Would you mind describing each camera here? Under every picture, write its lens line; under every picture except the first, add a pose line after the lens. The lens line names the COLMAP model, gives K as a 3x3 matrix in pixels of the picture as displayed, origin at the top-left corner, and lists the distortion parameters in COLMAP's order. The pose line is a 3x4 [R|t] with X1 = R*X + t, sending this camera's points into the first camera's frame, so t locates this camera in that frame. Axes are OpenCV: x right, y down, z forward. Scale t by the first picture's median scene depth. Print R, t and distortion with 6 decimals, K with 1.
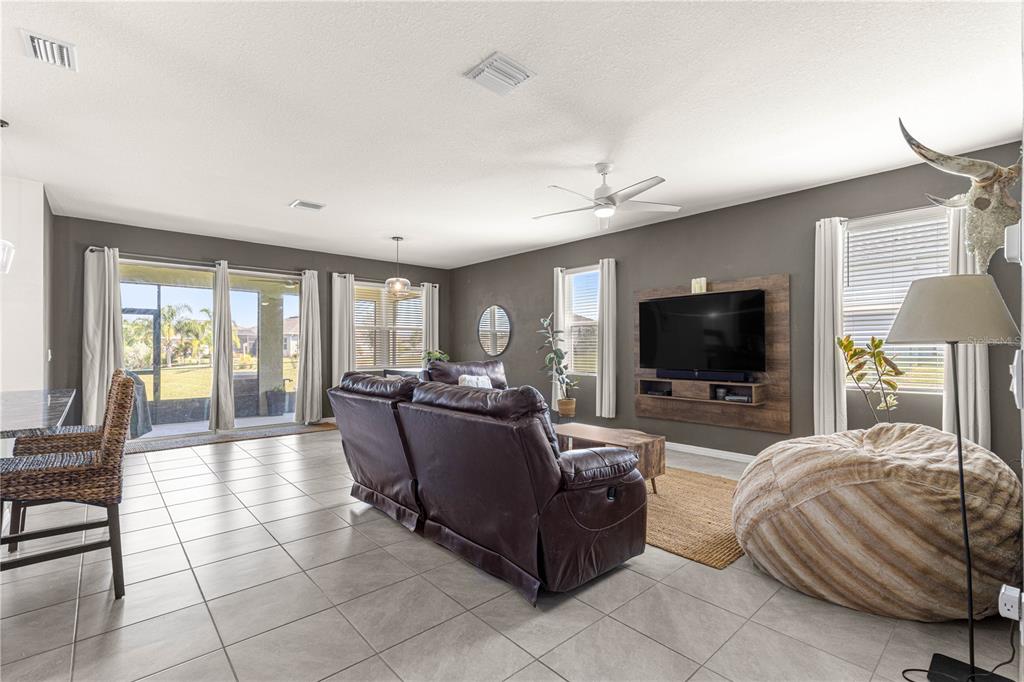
lens RADIAL K [[458.5, 0, 510.0], [0, 458.5, 347.1], [0, 0, 1]] dist [0.000477, -0.000744]
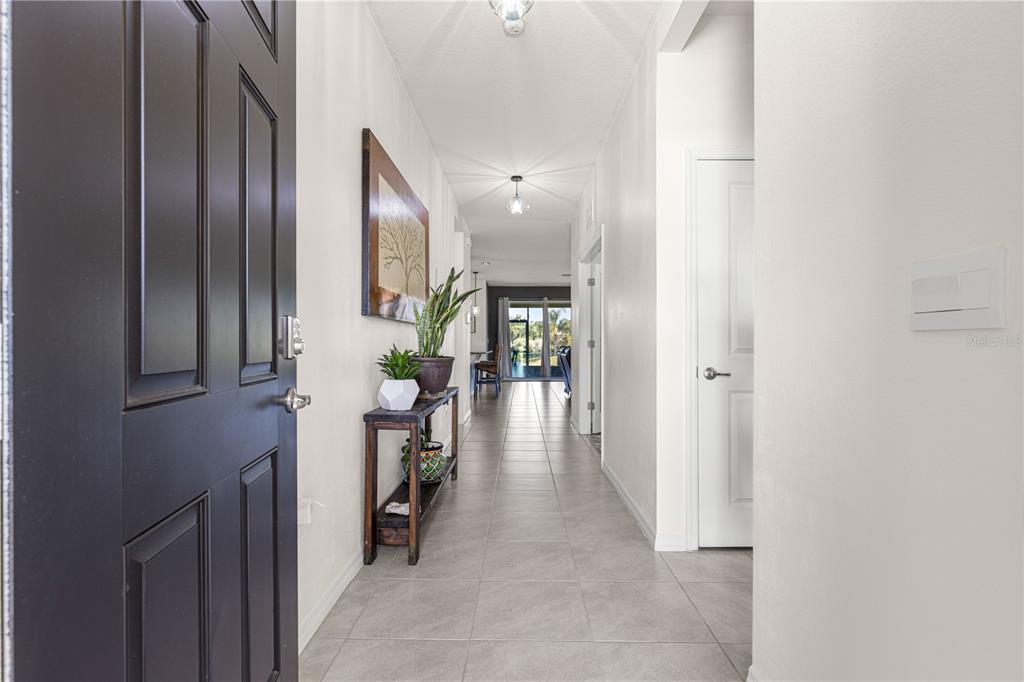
lens RADIAL K [[487.6, 0, 512.0], [0, 487.6, 341.0], [0, 0, 1]] dist [-0.000007, -0.000003]
pose [[0.735279, -0.003810, -0.677754, 1.059487], [0.001597, 0.999991, -0.003890, 0.038207], [0.677762, 0.001778, 0.735279, -1.031991]]
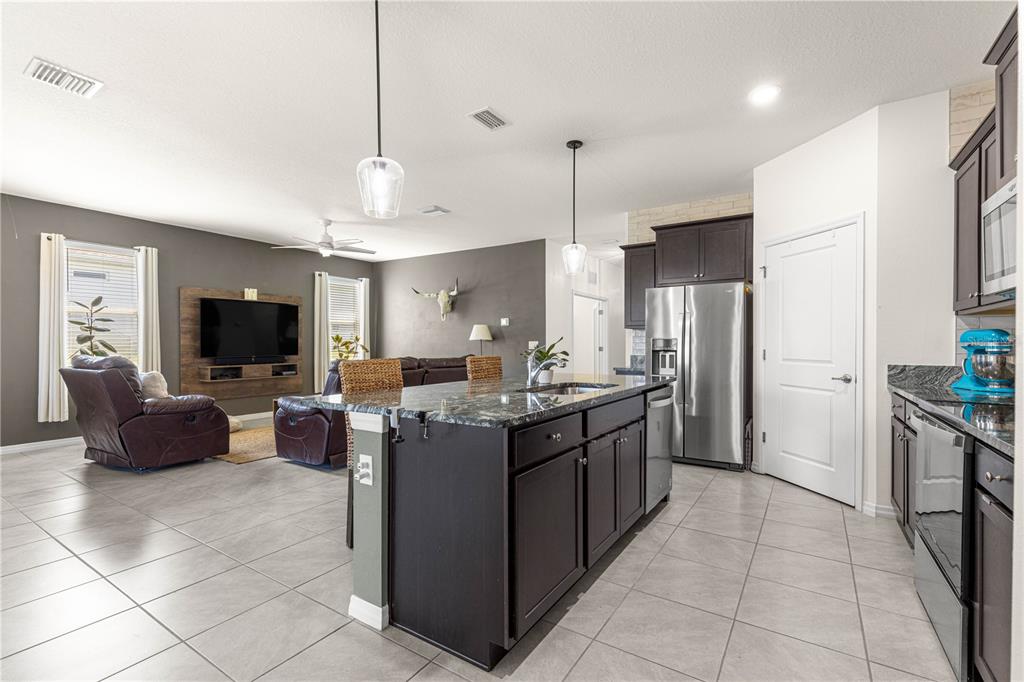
lens RADIAL K [[458.5, 0, 510.0], [0, 458.5, 347.1], [0, 0, 1]] dist [0.000477, -0.000744]
pose [[-0.259525, -0.005236, 0.965722, -1.116544], [0.001081, 0.999983, 0.005713, 0.015543], [-0.965736, 0.002526, -0.259515, 0.630757]]
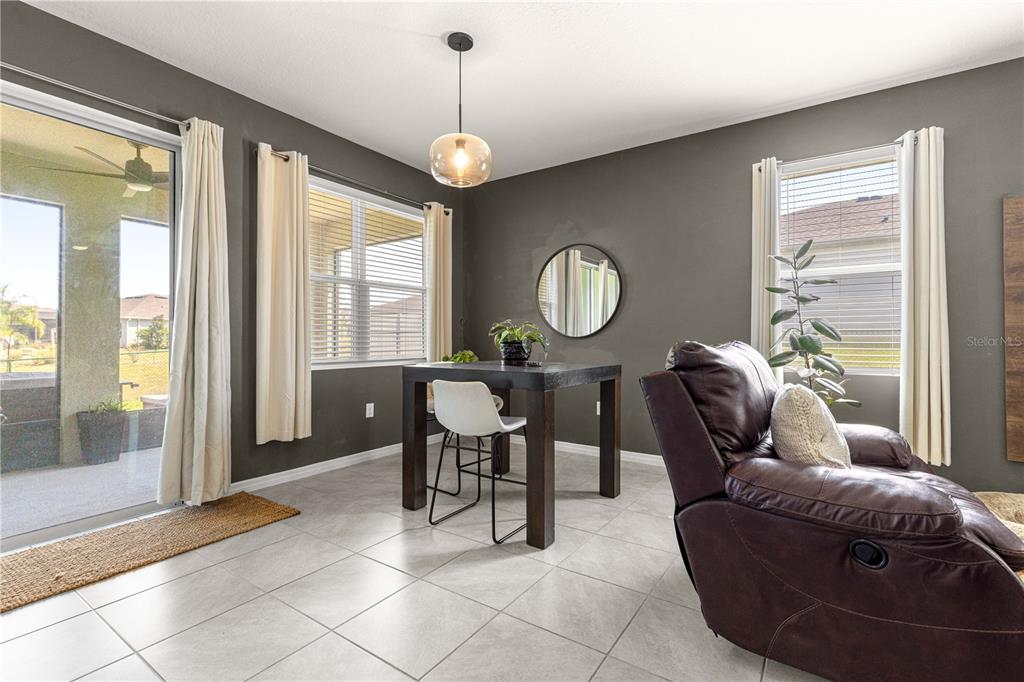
lens RADIAL K [[463.0, 0, 512.4], [0, 463.0, 331.4], [0, 0, 1]] dist [-0.002759, -0.000255]
pose [[0.969626, 0.009575, 0.244407, -0.388887], [-0.005156, 0.999812, -0.018716, 0.034255], [-0.244540, 0.016887, 0.969492, 0.779837]]
